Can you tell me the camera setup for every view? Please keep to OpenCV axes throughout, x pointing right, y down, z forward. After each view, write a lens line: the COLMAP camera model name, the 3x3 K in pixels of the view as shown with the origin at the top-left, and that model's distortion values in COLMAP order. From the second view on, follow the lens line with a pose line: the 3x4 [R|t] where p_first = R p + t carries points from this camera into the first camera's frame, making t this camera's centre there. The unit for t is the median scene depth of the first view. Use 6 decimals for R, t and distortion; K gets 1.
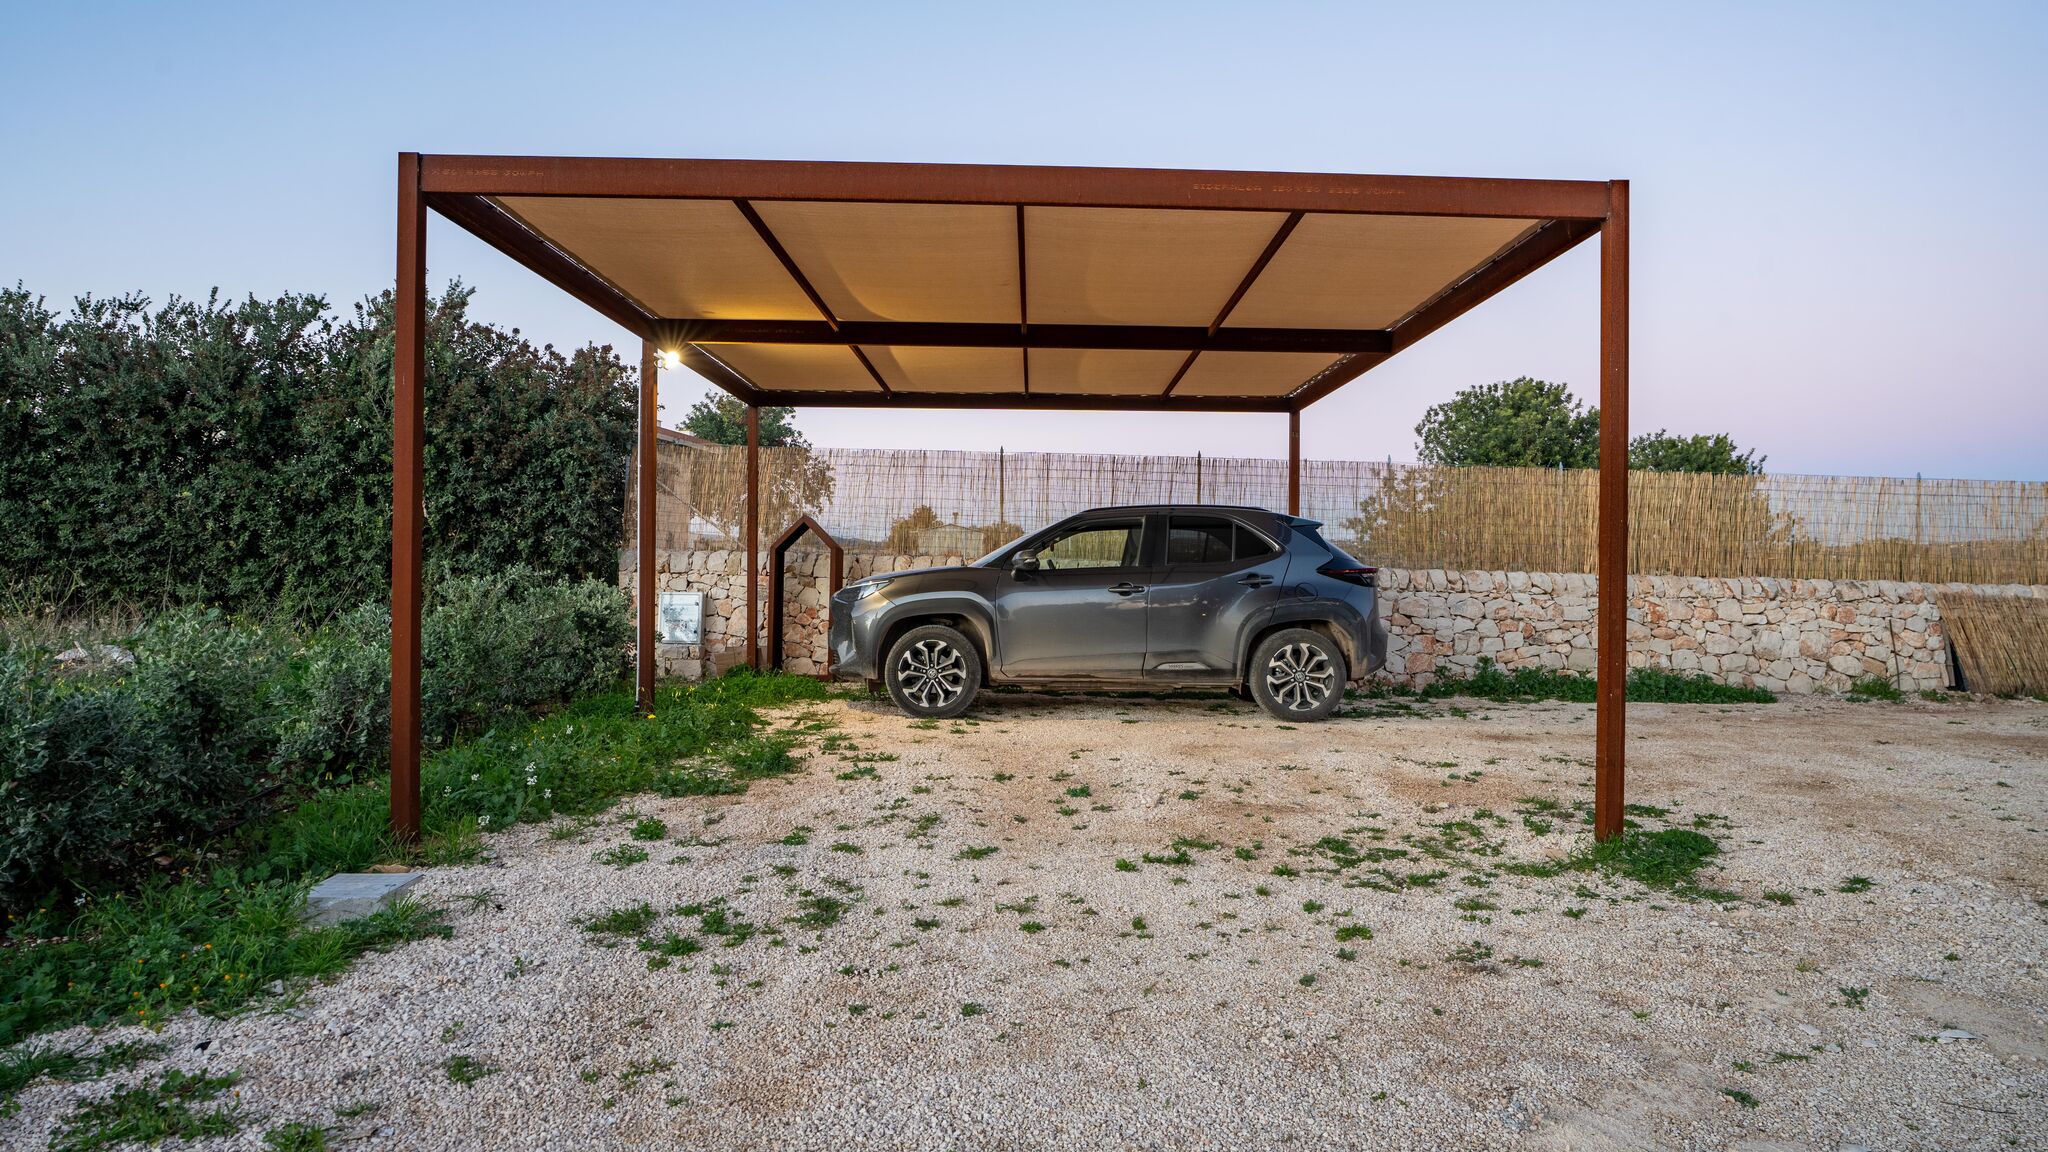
lens RADIAL K [[1160.8, 0, 1032.7], [0, 1160.8, 588.9], [0, 0, 1]] dist [-0.002640, 0.000601]
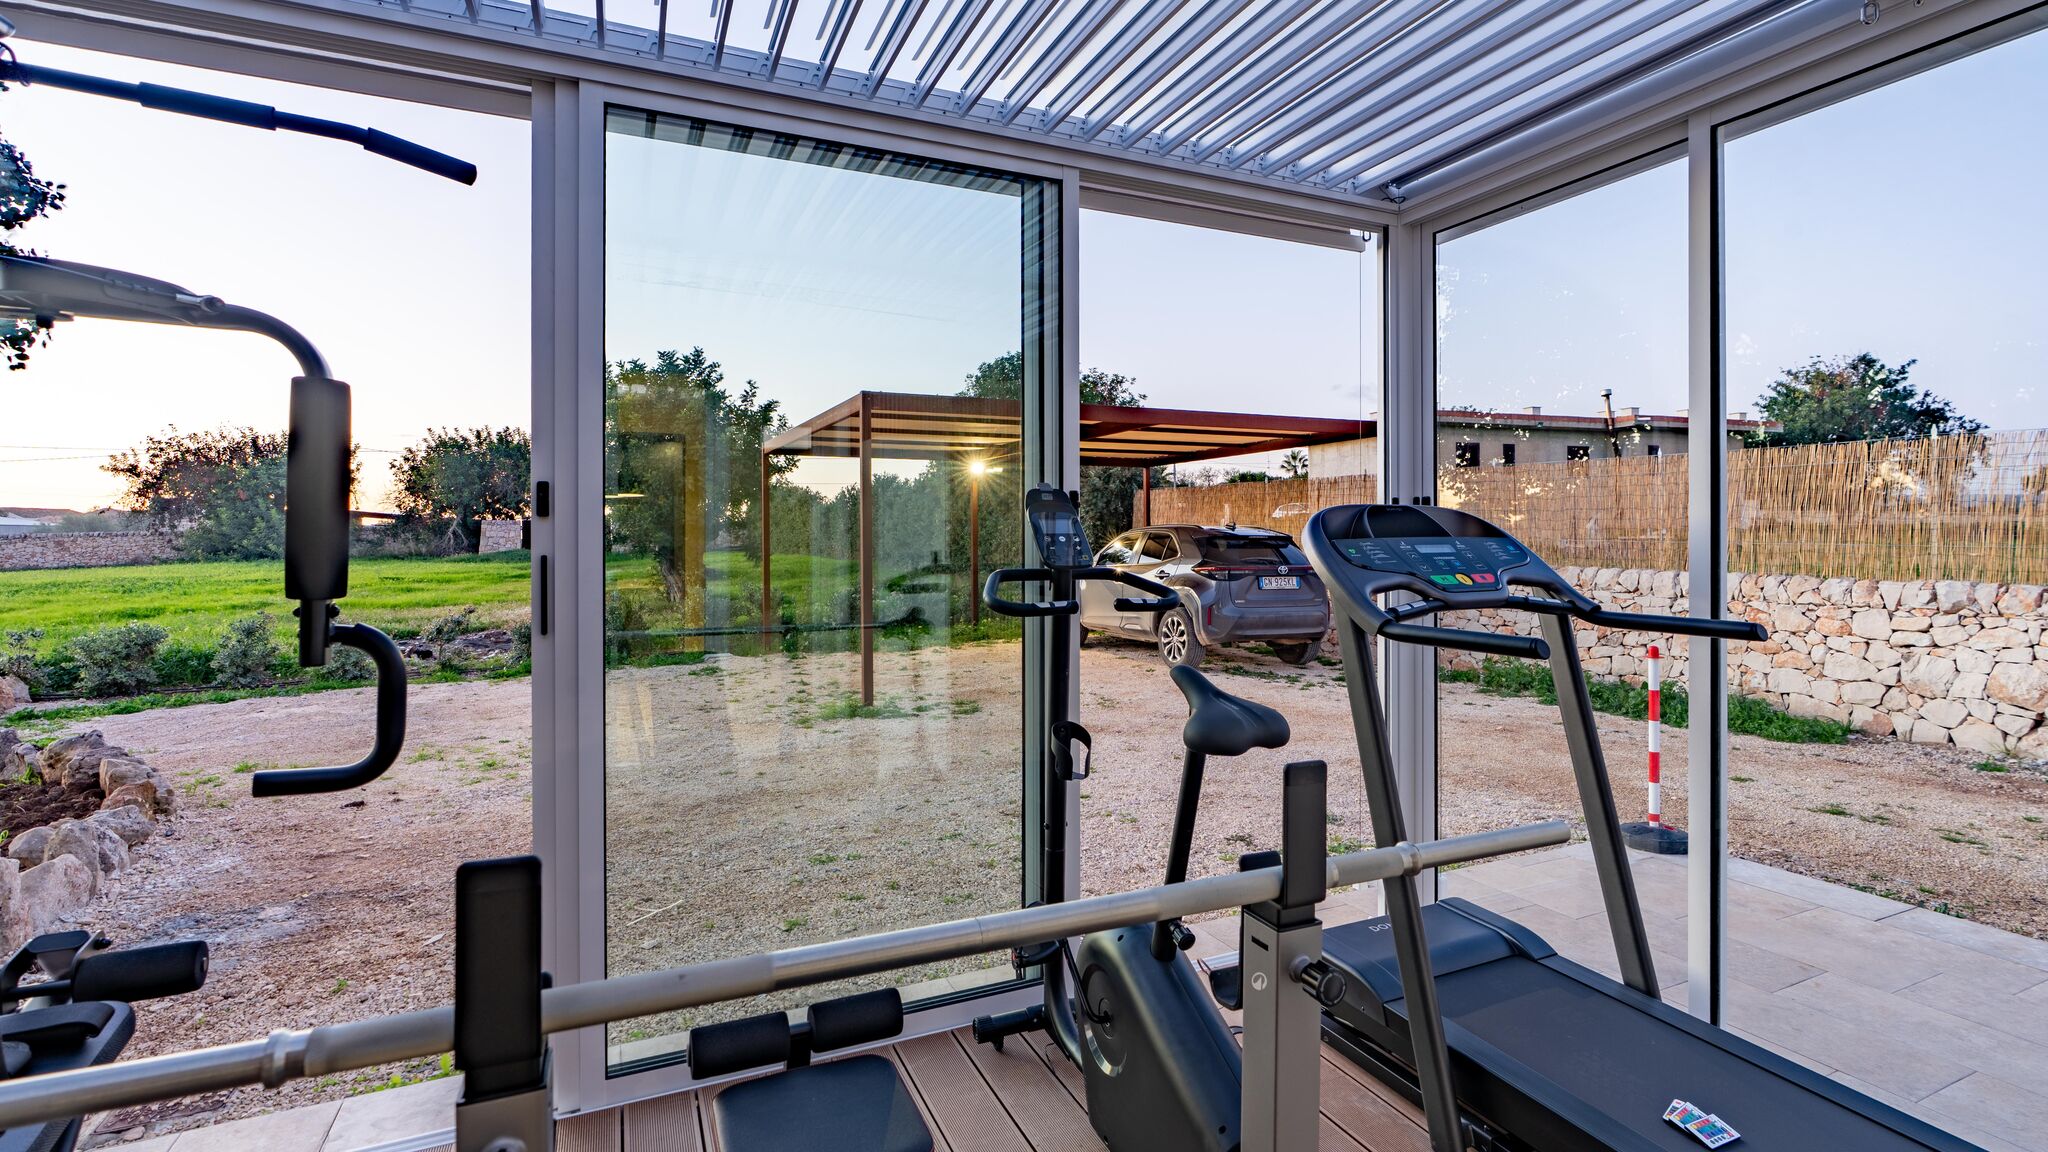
lens RADIAL K [[930.0, 0, 1030.9], [0, 930.0, 573.0], [0, 0, 1]] dist [-0.001522, 0.000556]
pose [[0.390685, 0.019823, -0.920311, 0.943228], [-0.001692, 0.999782, 0.020816, -0.026005], [0.920523, -0.006575, 0.390633, 0.270817]]
